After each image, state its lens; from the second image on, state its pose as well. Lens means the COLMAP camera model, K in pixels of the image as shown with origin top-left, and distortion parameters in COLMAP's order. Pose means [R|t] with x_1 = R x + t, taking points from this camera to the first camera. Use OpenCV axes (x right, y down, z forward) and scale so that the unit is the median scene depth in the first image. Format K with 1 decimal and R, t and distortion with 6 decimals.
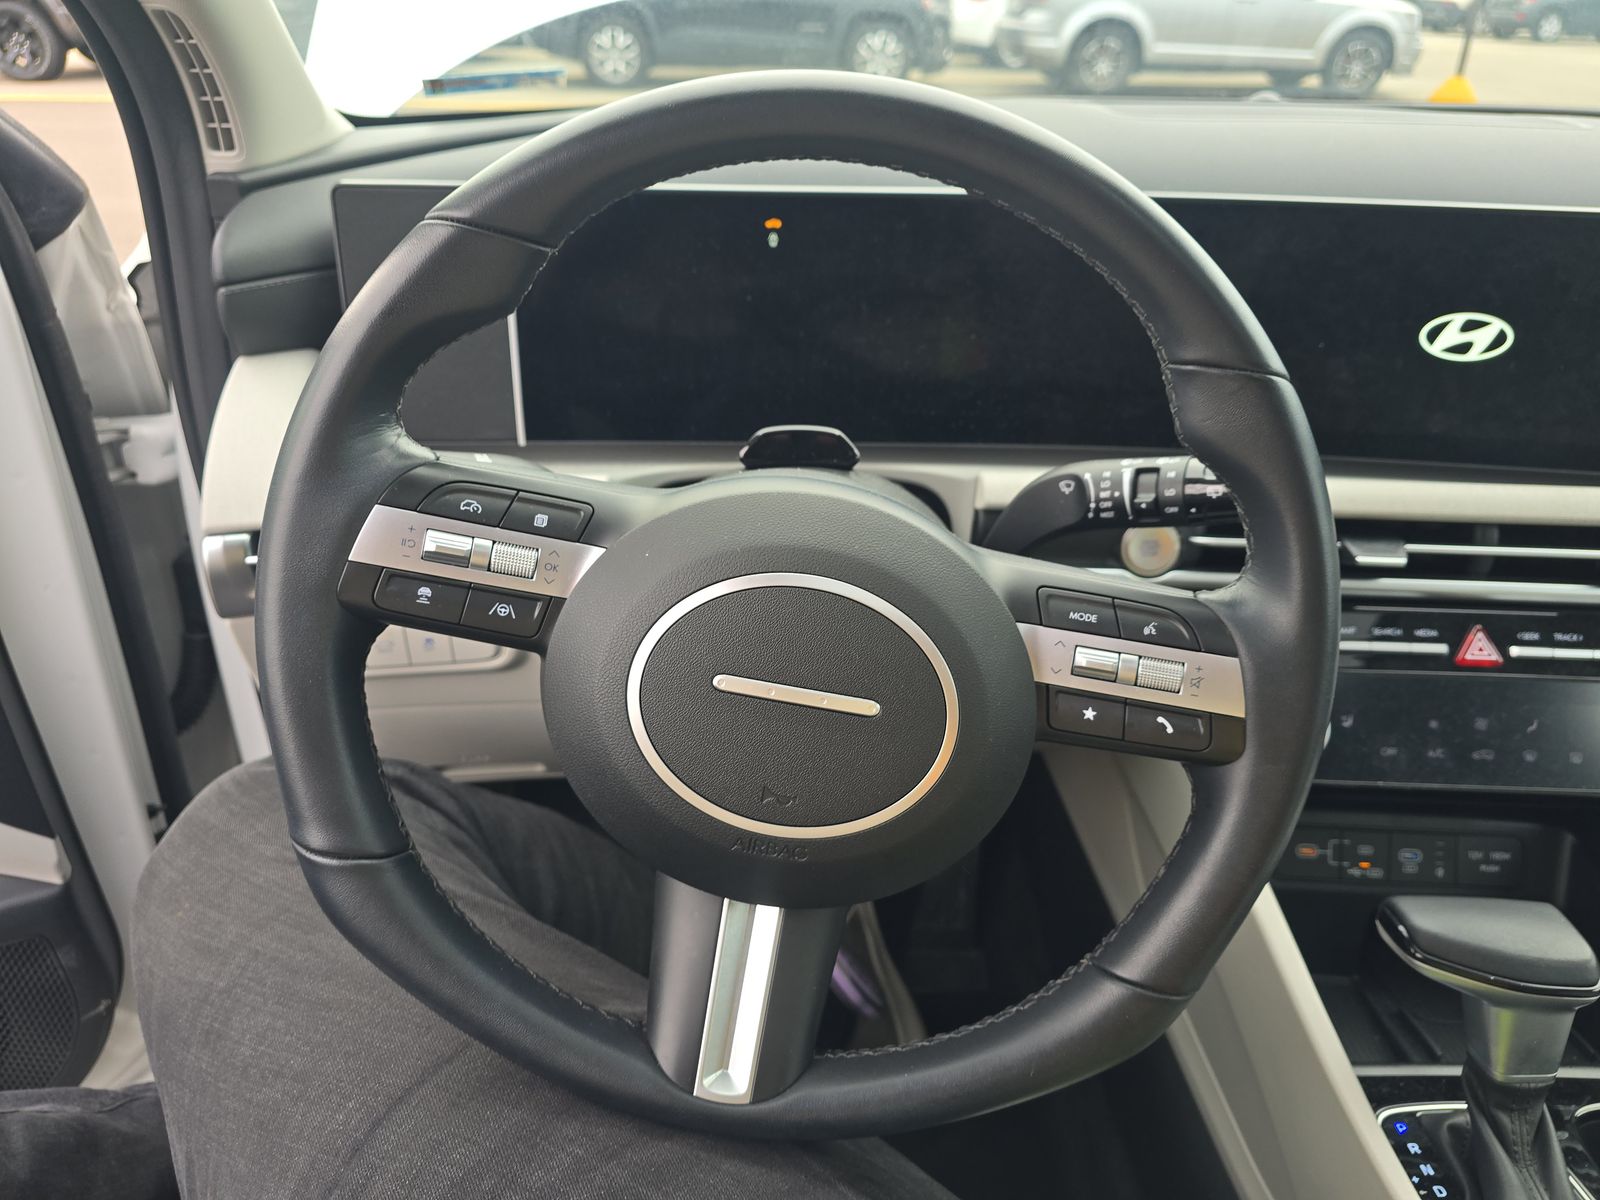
lens RADIAL K [[1066.8, 0, 805.1], [0, 1066.8, 603.5], [0, 0, 1]] dist [0.019795, -0.018083]
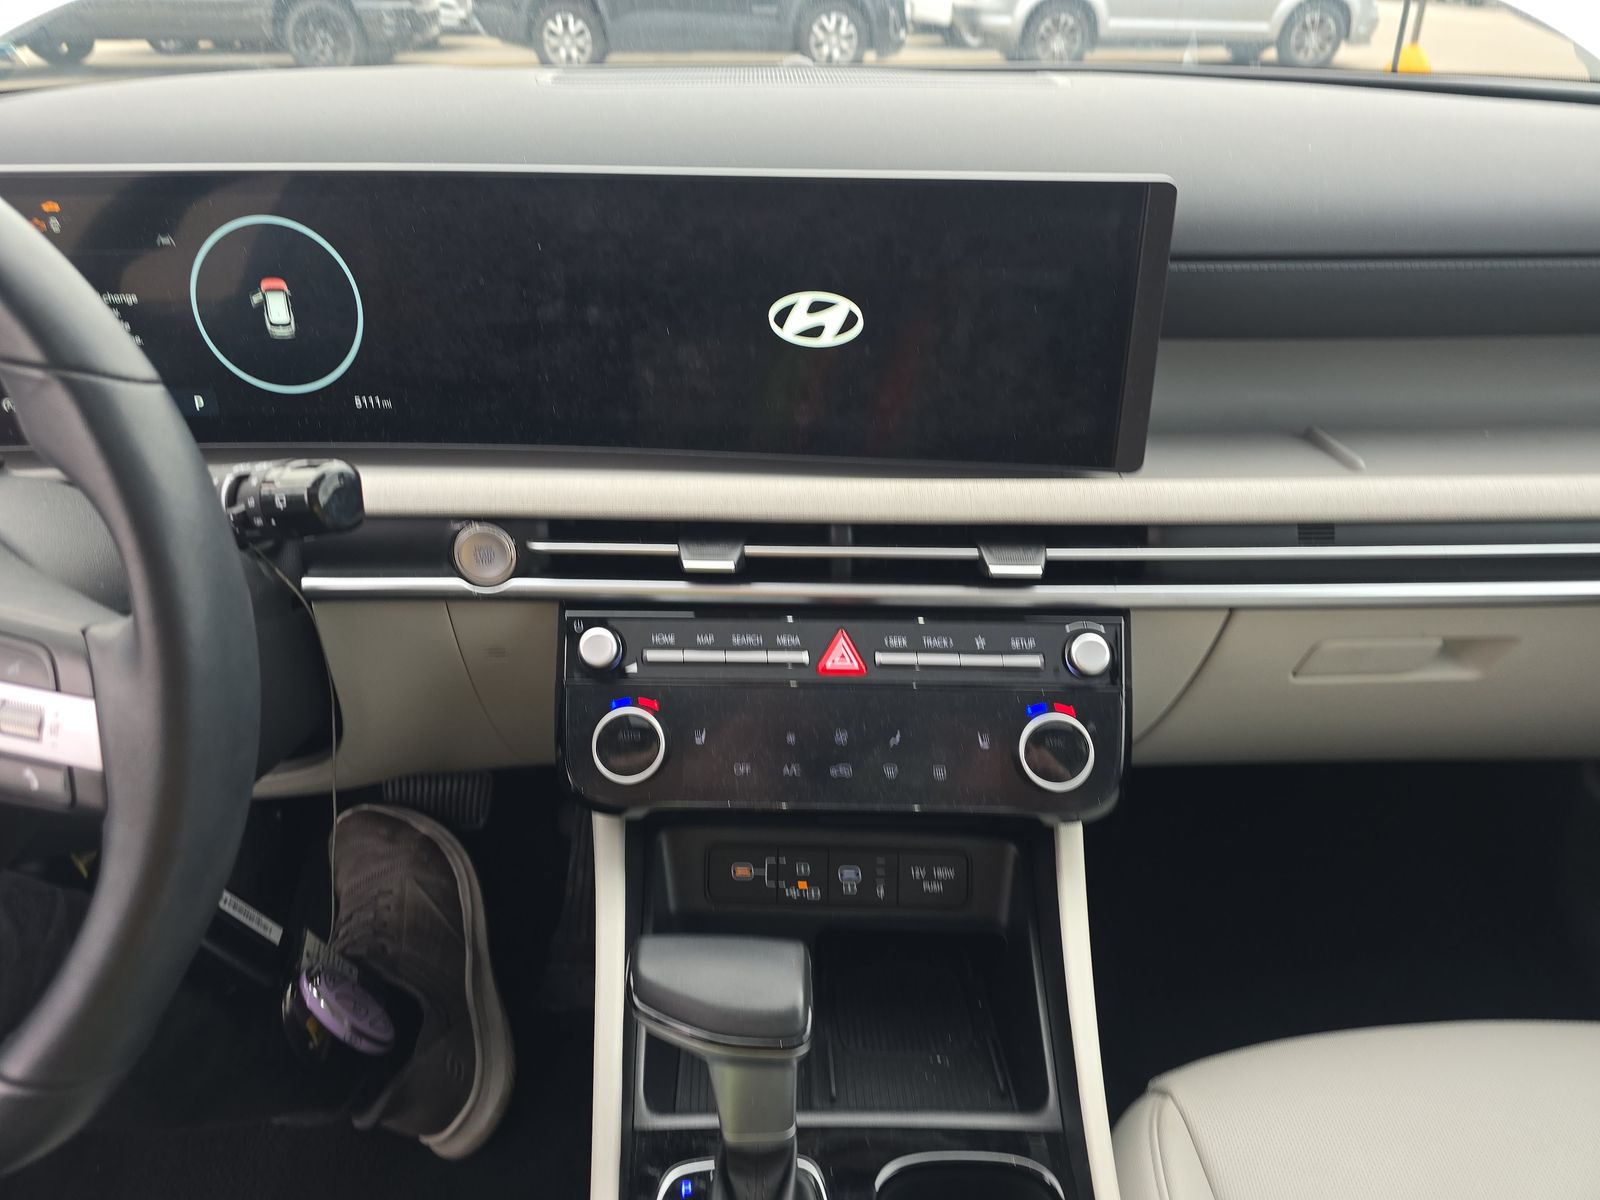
lens RADIAL K [[1066.8, 0, 788.5], [0, 1066.8, 596.9], [0, 0, 1]] dist [0.019795, -0.018083]
pose [[0.999808, -0.019492, -0.002196, 0.517867], [0.019508, 0.999779, 0.007819, -0.015260], [0.002044, -0.007861, 0.999967, 0.069212]]
